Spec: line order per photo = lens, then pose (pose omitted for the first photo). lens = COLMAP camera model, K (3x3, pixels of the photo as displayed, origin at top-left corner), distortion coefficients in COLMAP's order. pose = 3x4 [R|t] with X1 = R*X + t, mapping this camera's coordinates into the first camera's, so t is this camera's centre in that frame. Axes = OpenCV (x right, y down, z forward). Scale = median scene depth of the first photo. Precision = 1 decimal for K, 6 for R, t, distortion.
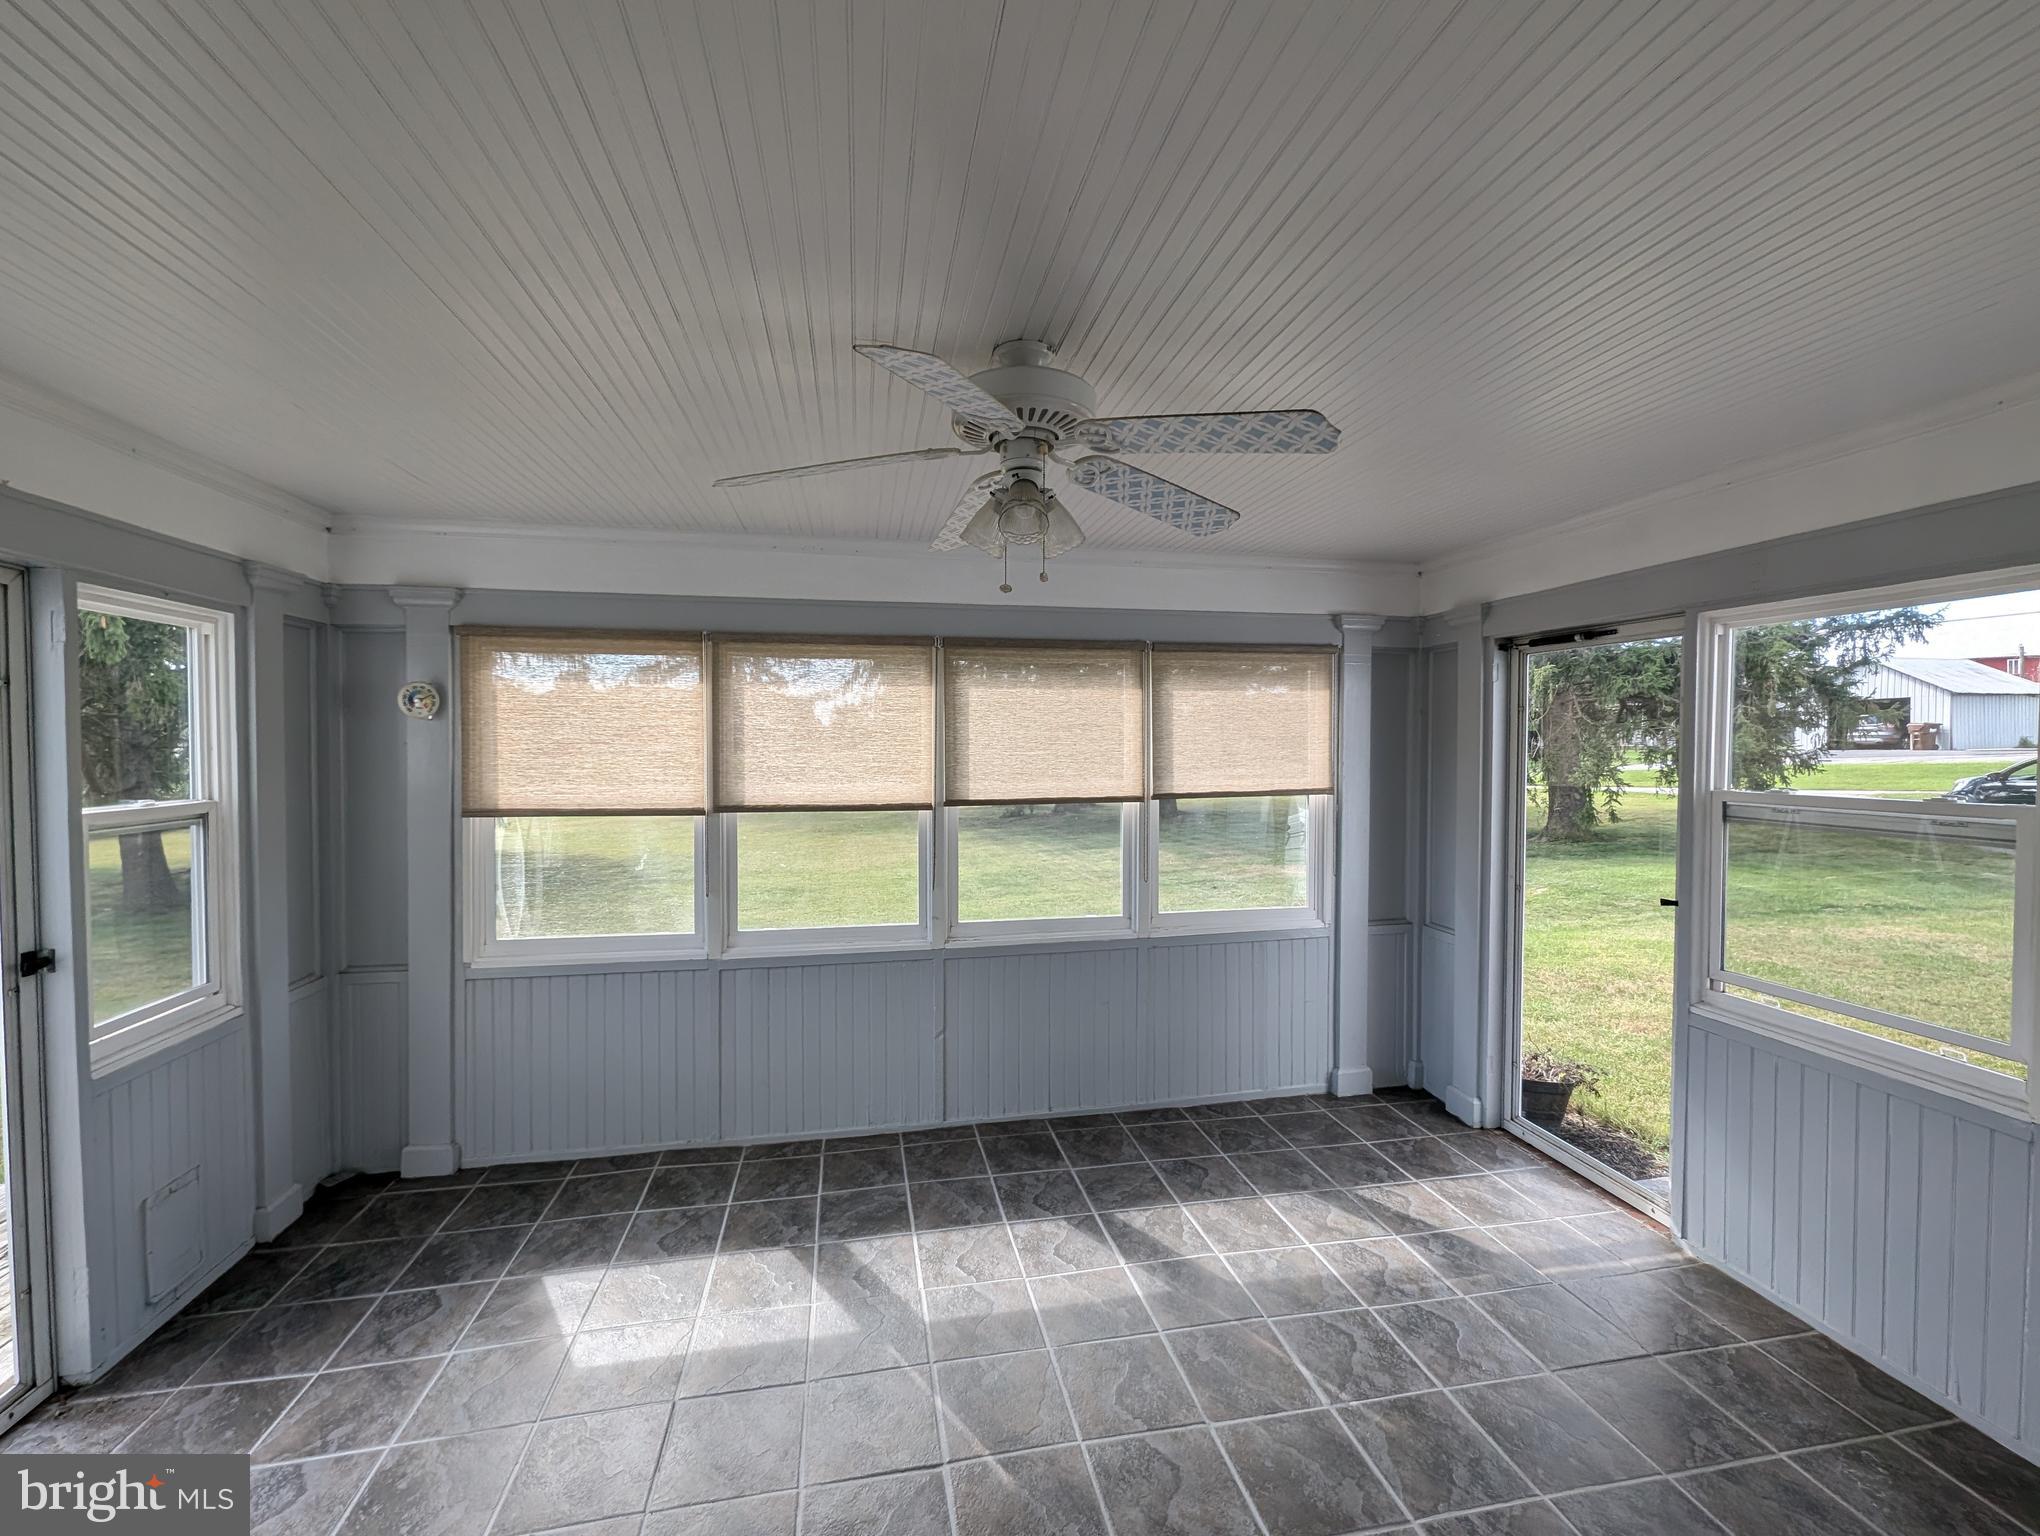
lens RADIAL K [[841.7, 0, 1017.7], [0, 841.7, 766.5], [0, 0, 1]] dist [0.004313, -0.001330]
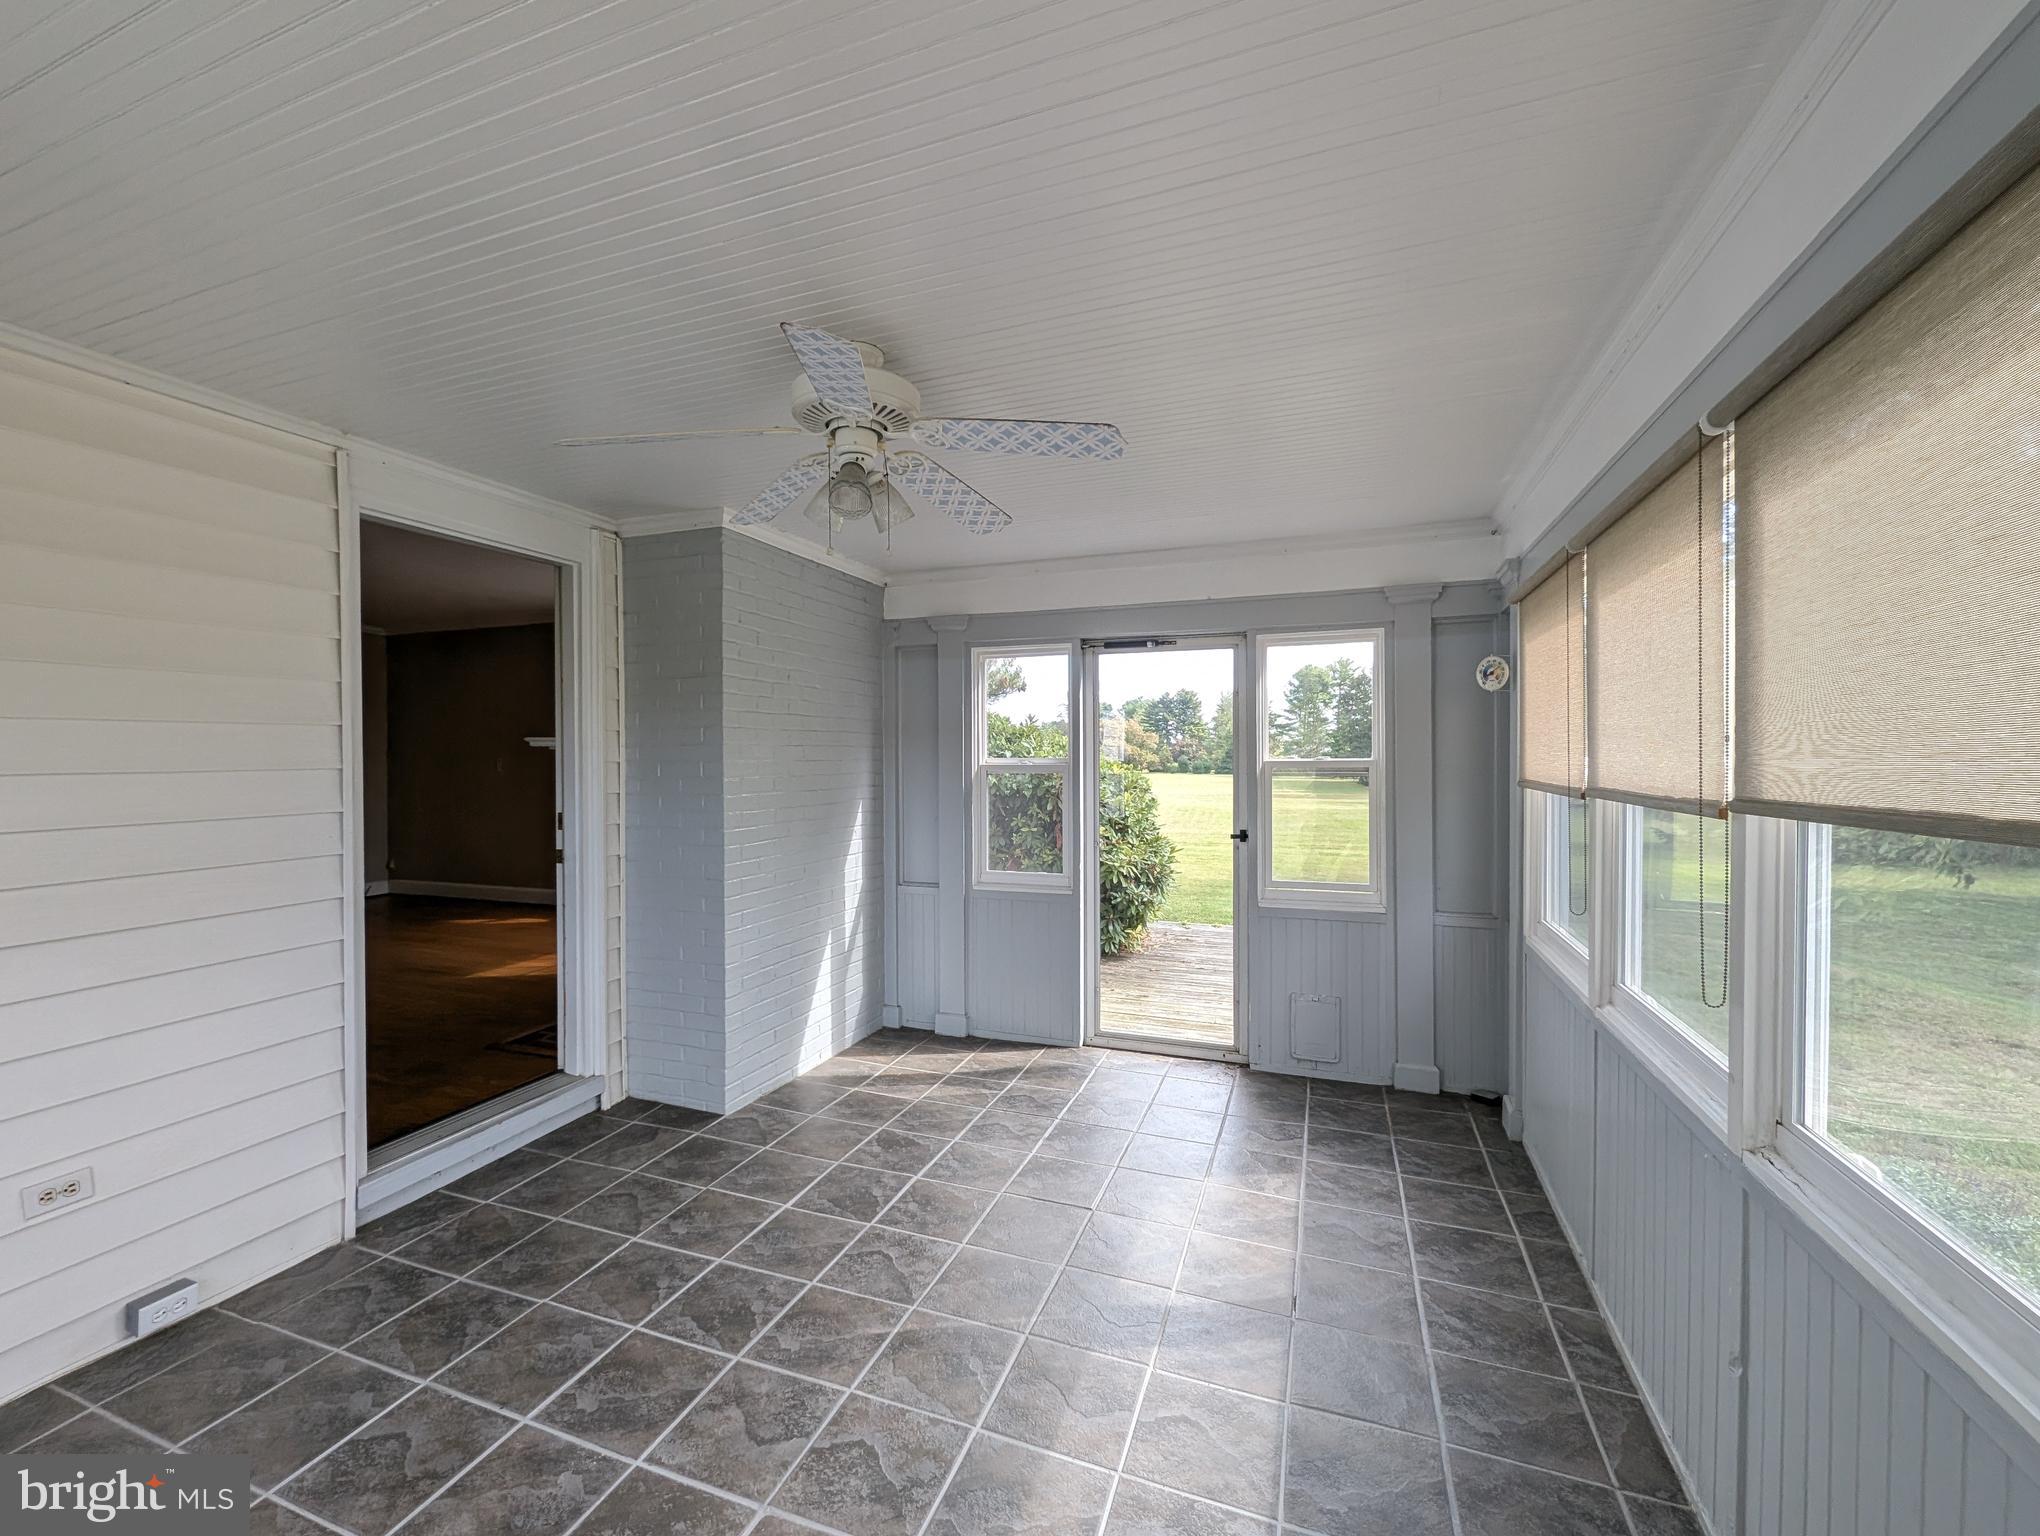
lens RADIAL K [[841.7, 0, 1018.6], [0, 841.7, 766.0], [0, 0, 1]] dist [0.004313, -0.001330]
pose [[-0.522419, 0.010683, -0.852622, 0.589708], [-0.015977, 0.999623, 0.022314, 0.027862], [0.852539, 0.025279, -0.522052, 1.211292]]
